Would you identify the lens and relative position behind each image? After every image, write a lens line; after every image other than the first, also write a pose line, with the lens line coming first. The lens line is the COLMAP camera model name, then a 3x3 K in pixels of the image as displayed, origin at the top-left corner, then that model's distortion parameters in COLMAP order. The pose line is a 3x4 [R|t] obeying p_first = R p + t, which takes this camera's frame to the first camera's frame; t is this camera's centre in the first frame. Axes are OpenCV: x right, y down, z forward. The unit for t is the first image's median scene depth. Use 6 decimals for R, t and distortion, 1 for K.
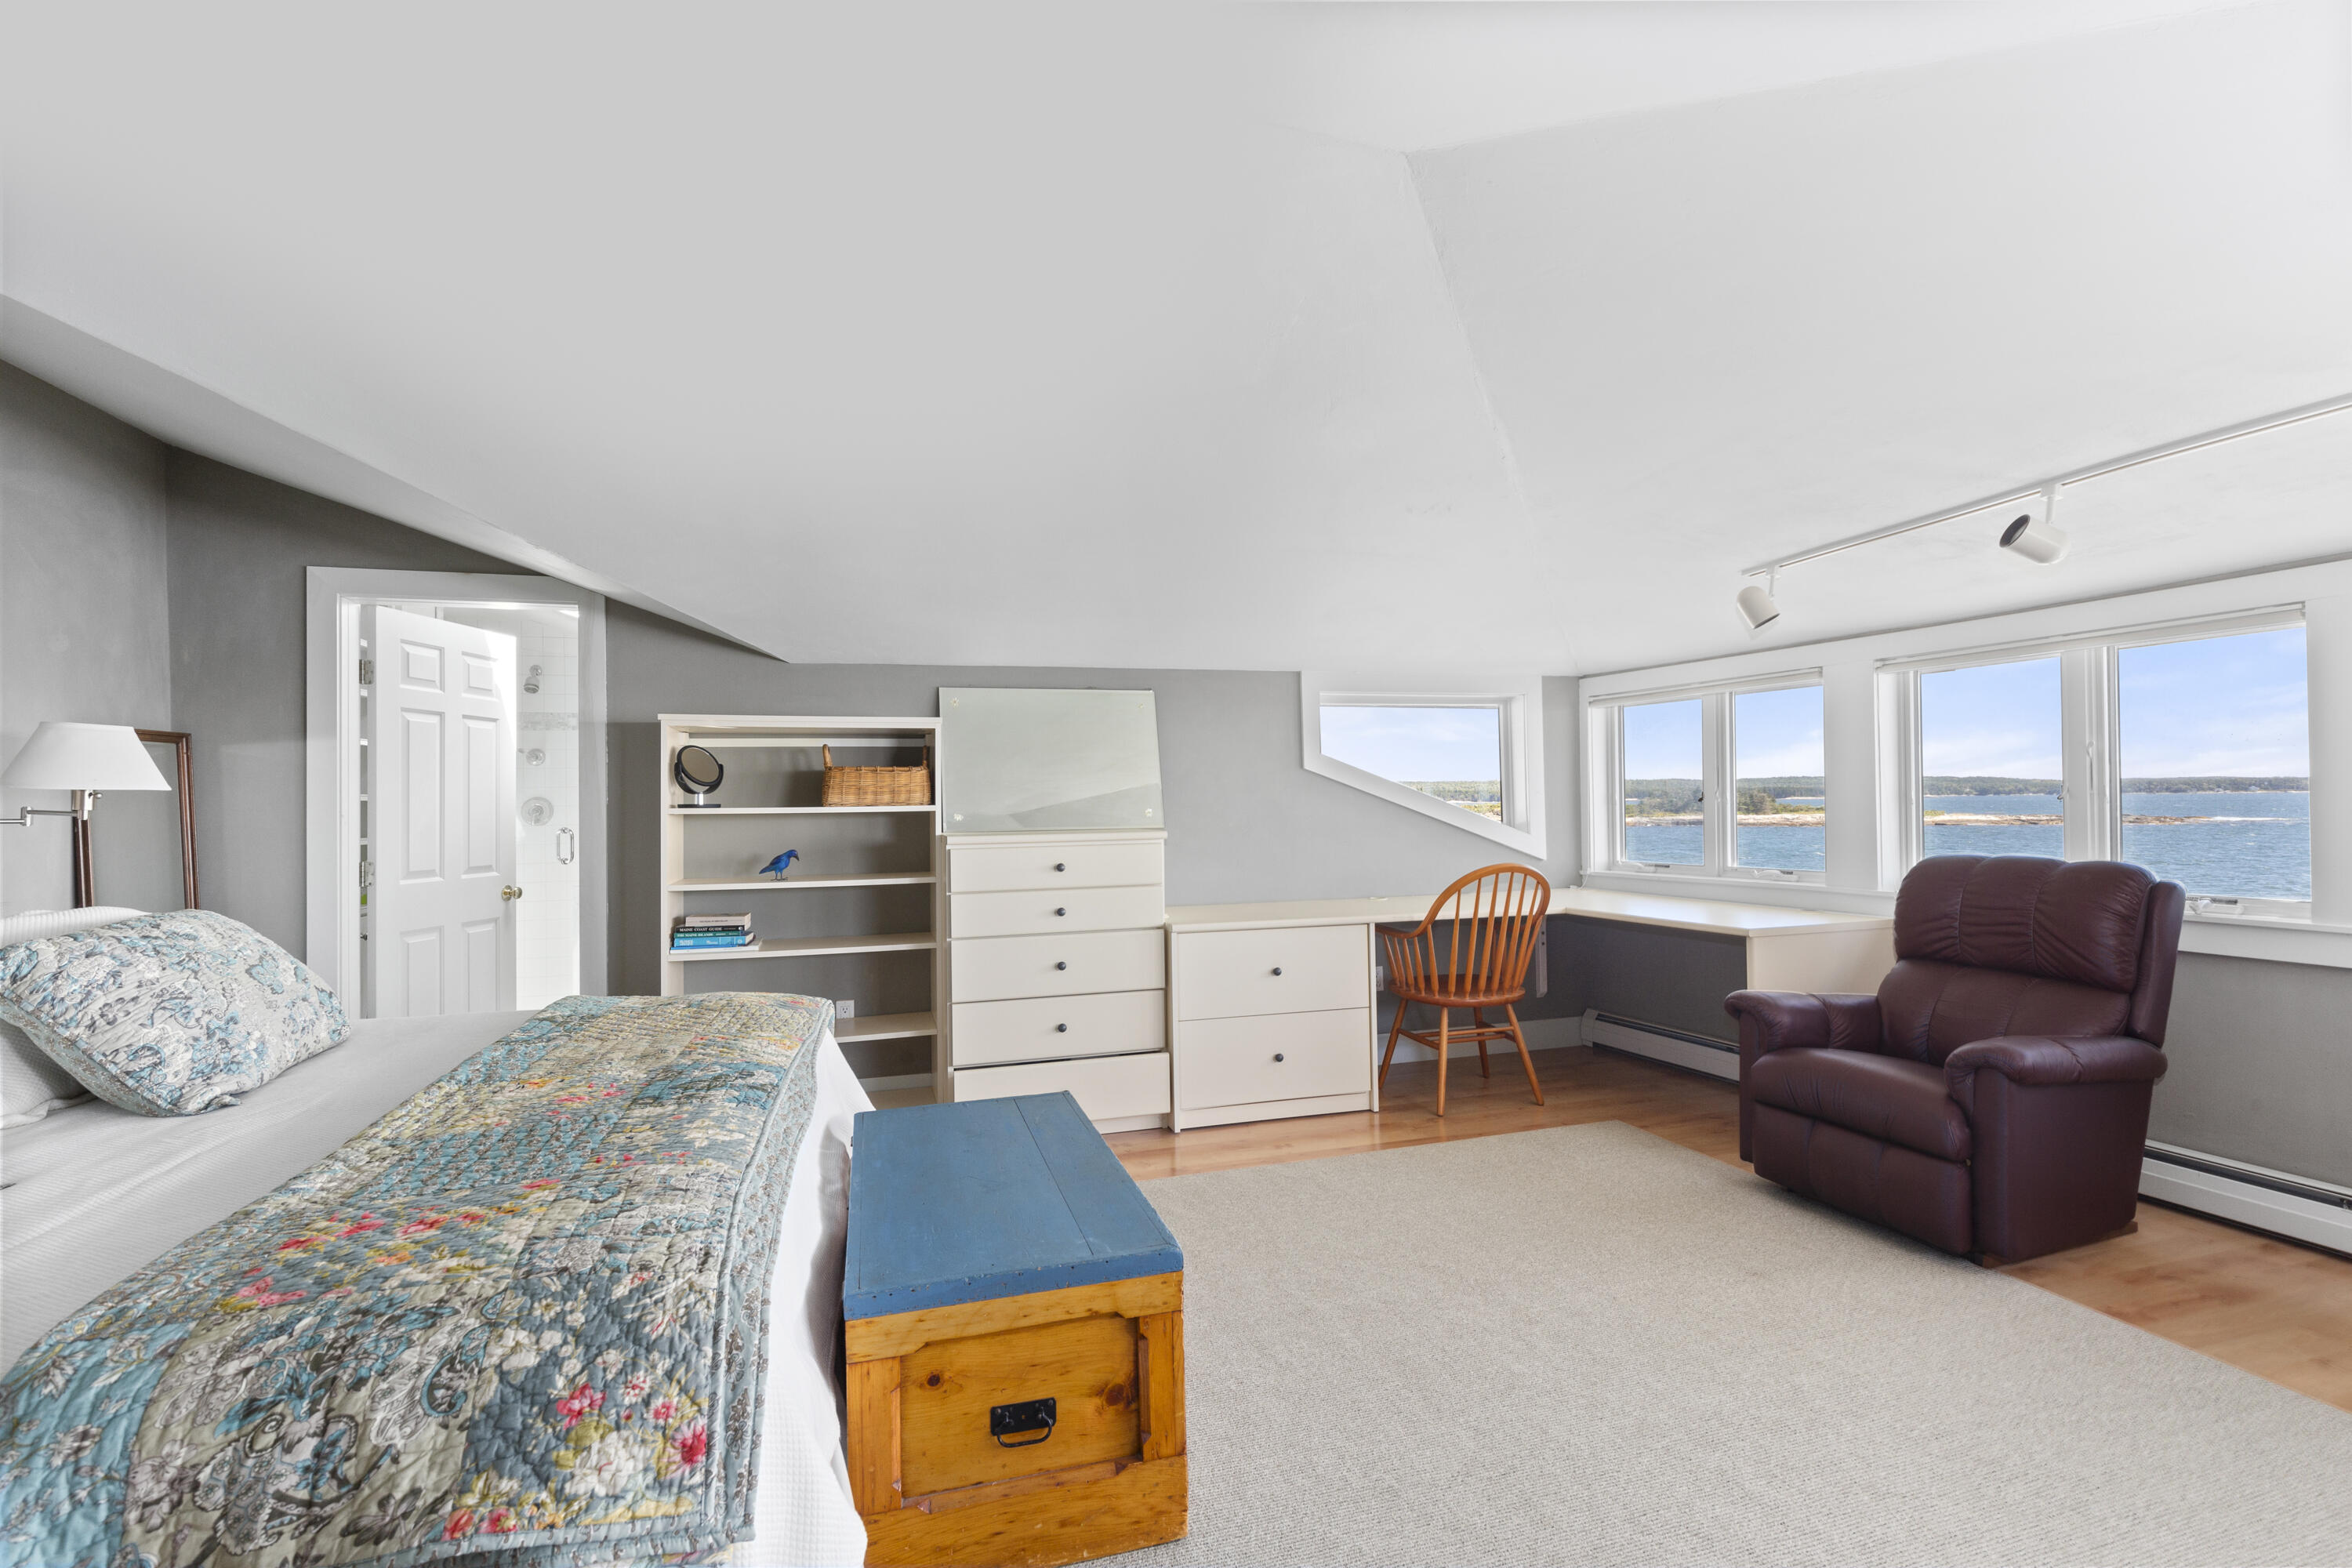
lens RADIAL K [[1056.8, 0, 1175.4], [0, 1056.8, 786.6], [0, 0, 1]] dist [0.004239, 0.000564]
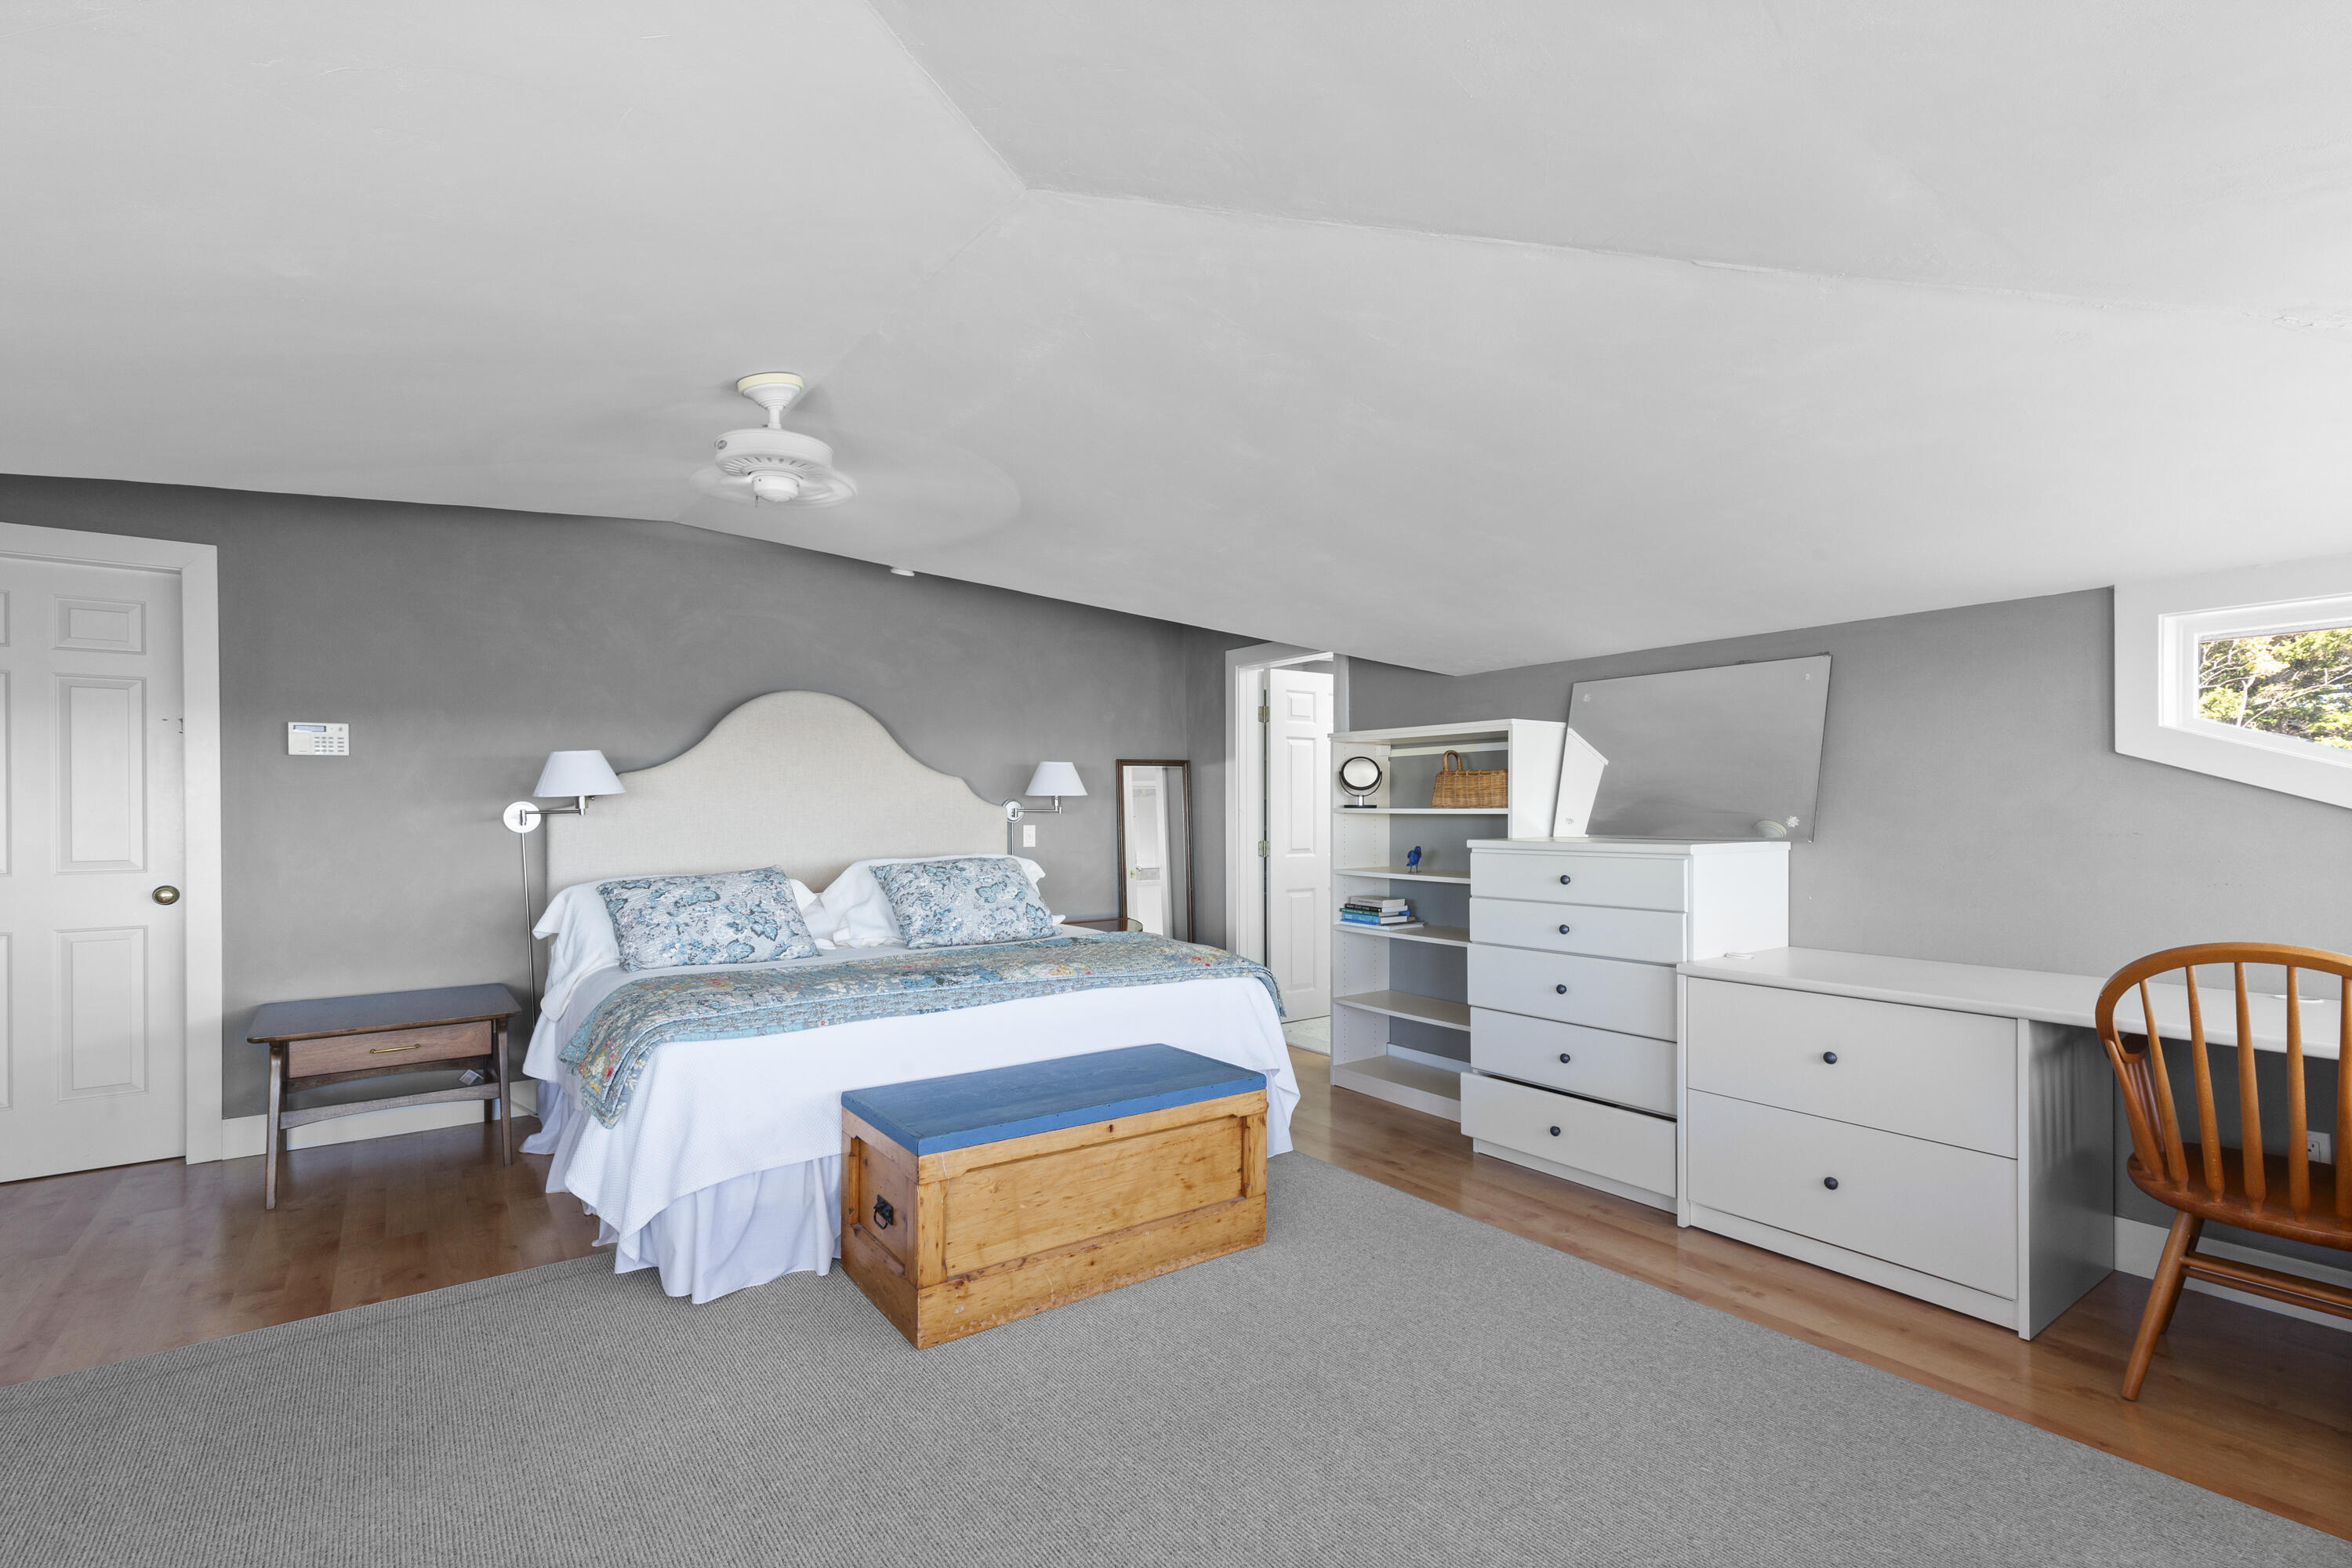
lens RADIAL K [[1070.0, 0, 1179.4], [0, 1070.0, 815.5], [0, 0, 1]] dist [0.011286, 0.000001]
pose [[0.337029, 0.016410, -0.941351, 0.609876], [0.010415, 0.999722, 0.021156, -0.000115], [0.941437, -0.016934, 0.336764, 0.376698]]
